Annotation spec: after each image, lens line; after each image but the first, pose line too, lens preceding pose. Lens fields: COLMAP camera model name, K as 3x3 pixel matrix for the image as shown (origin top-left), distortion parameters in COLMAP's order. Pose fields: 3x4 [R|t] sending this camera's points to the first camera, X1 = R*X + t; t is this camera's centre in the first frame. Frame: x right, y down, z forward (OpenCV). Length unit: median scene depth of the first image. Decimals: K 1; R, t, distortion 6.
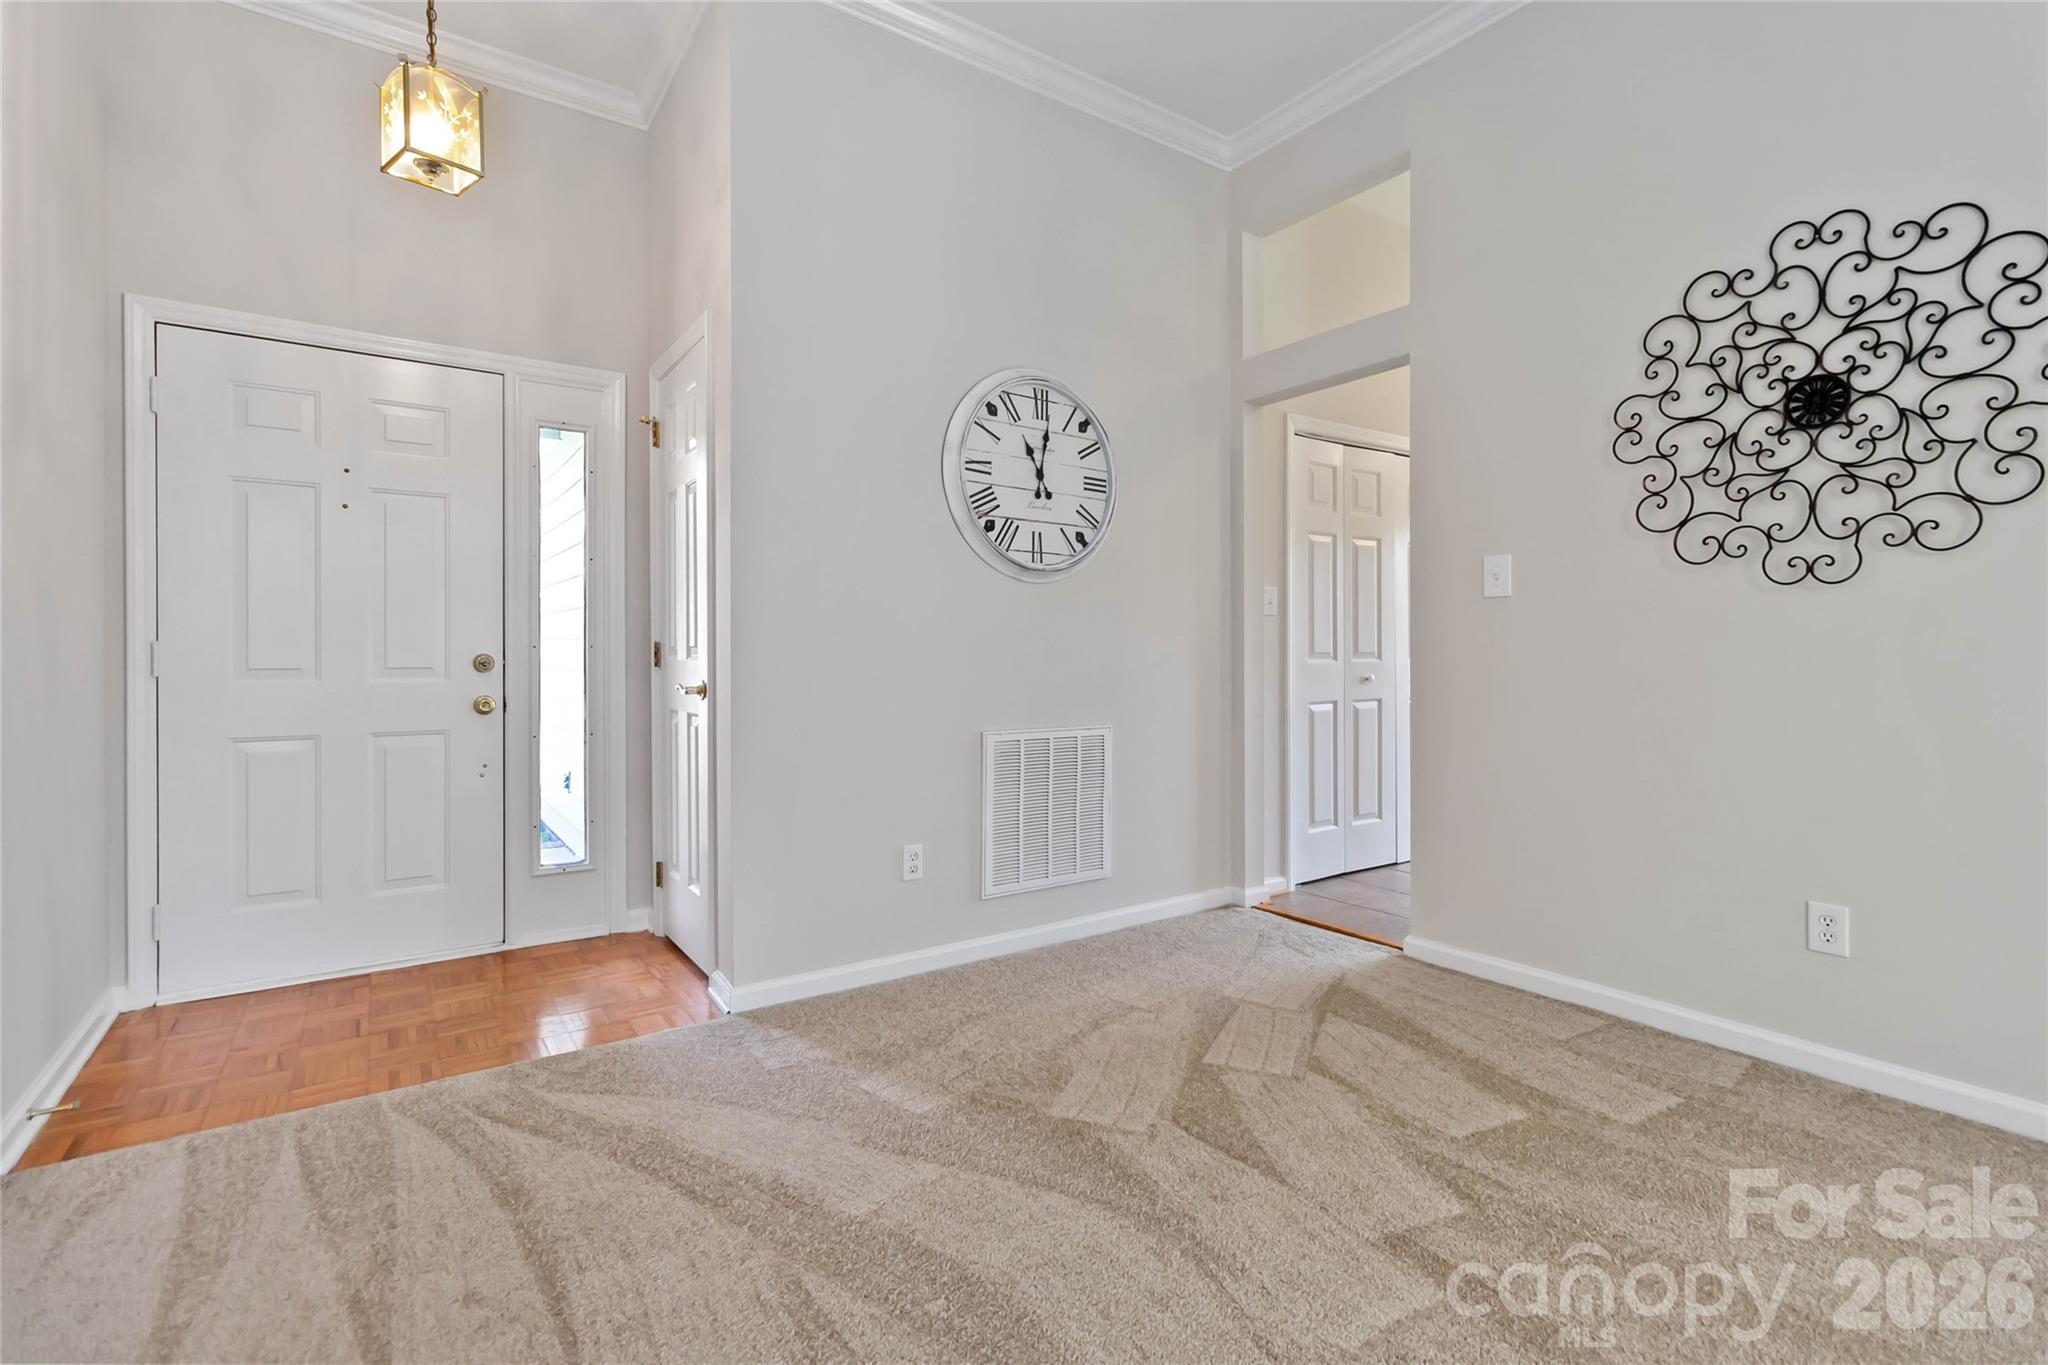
lens RADIAL K [[962.1, 0, 1040.2], [0, 962.1, 648.7], [0, 0, 1]] dist [0.002123, 0.002212]
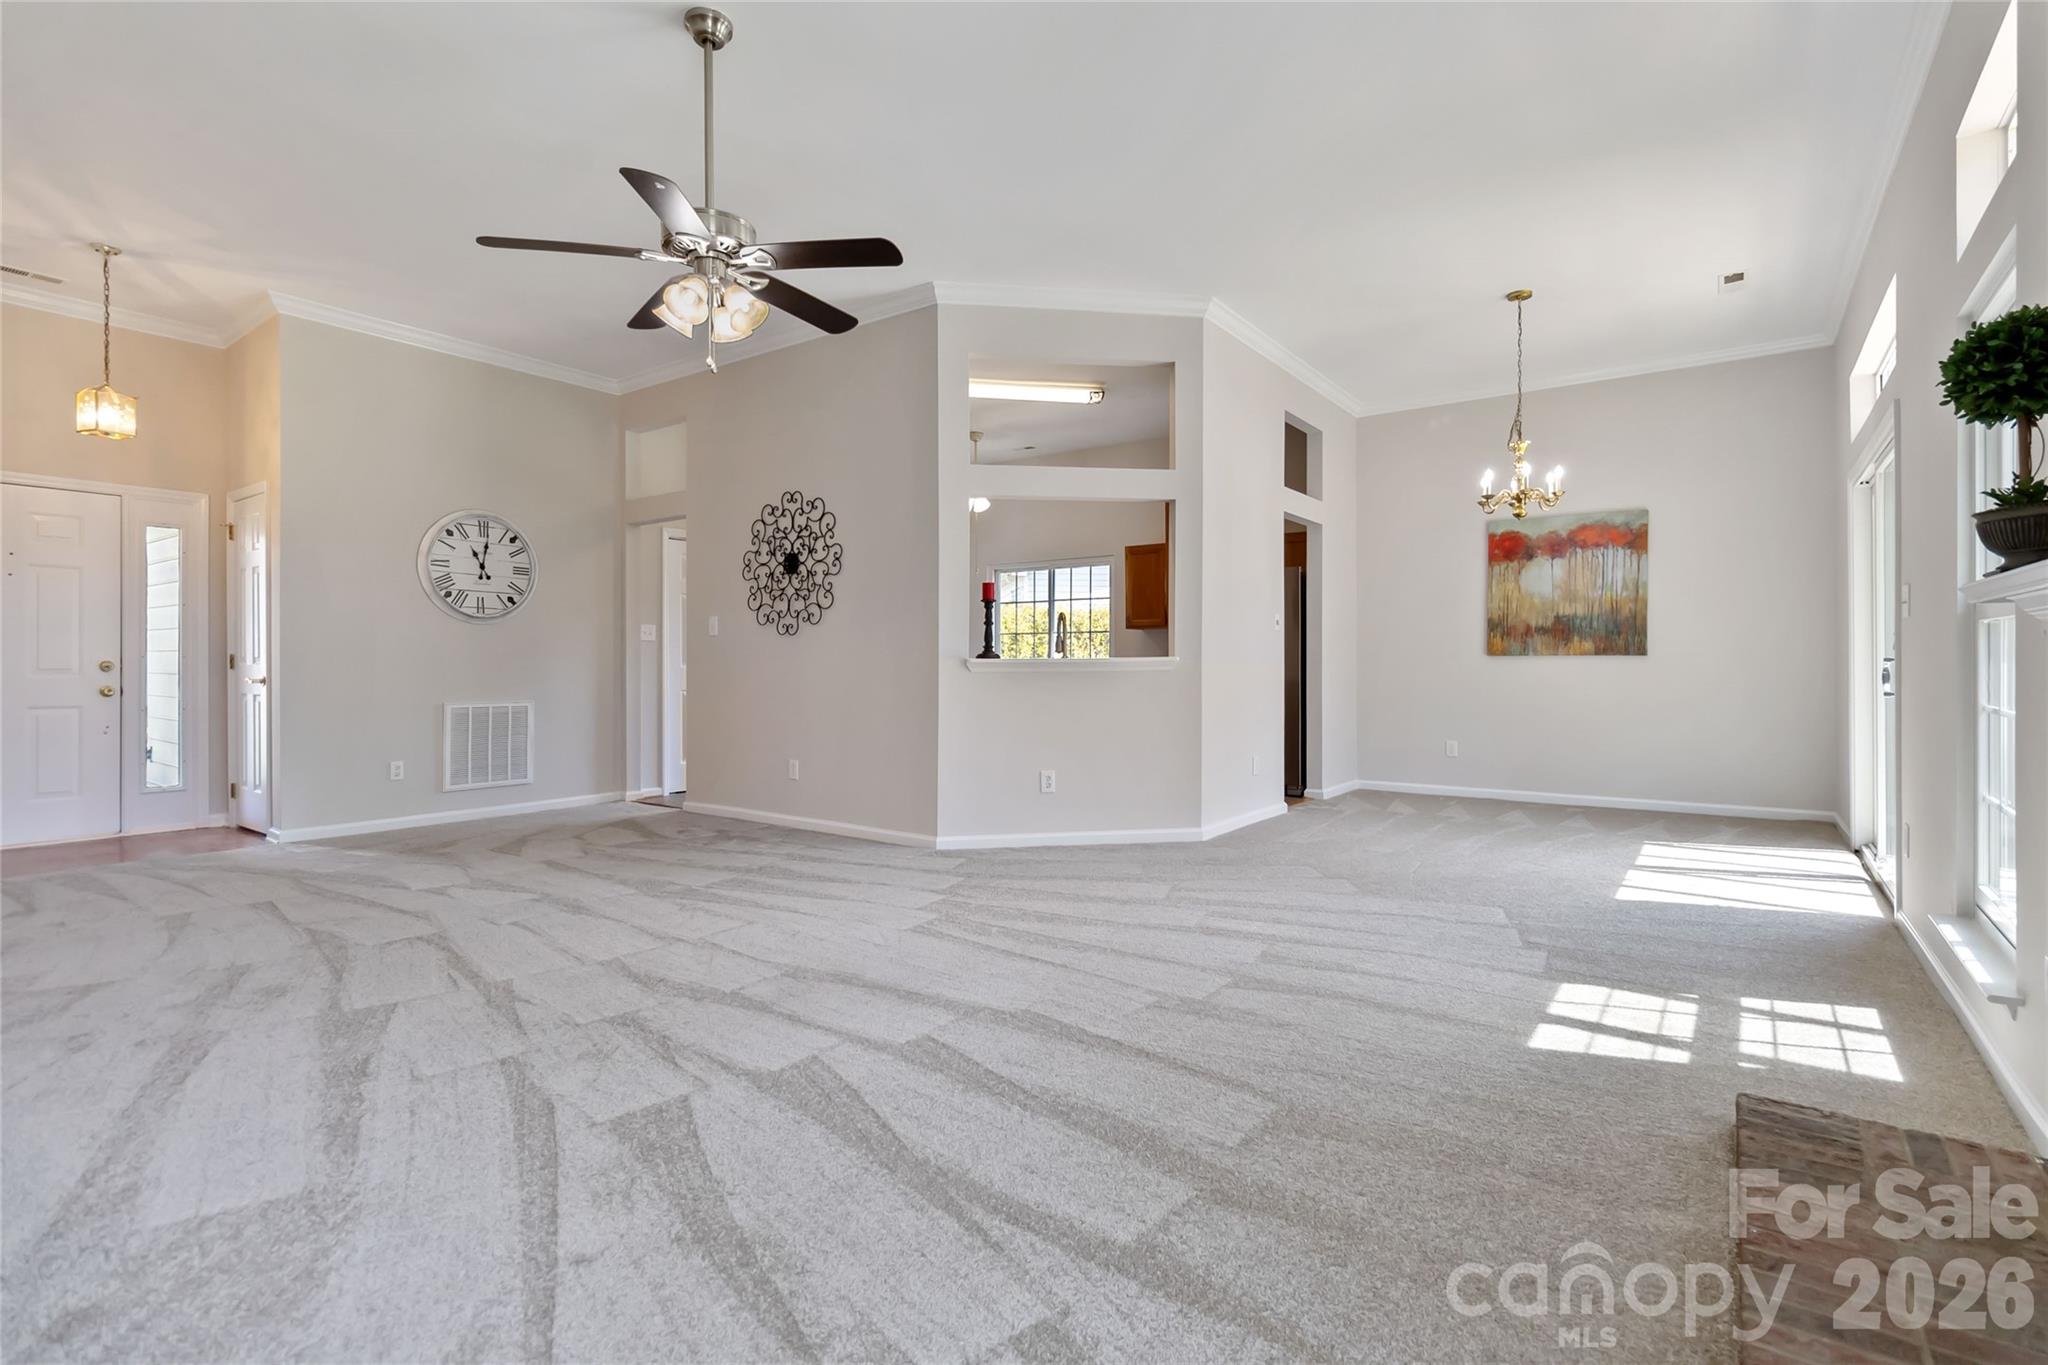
lens RADIAL K [[962.1, 0, 1041.7], [0, 962.1, 660.2], [0, 0, 1]] dist [0.002123, 0.002212]
pose [[0.945741, 0.003465, 0.324903, 0.432646], [-0.003344, 0.999994, -0.000932, -0.000237], [-0.324904, -0.000205, 0.945747, -1.159921]]
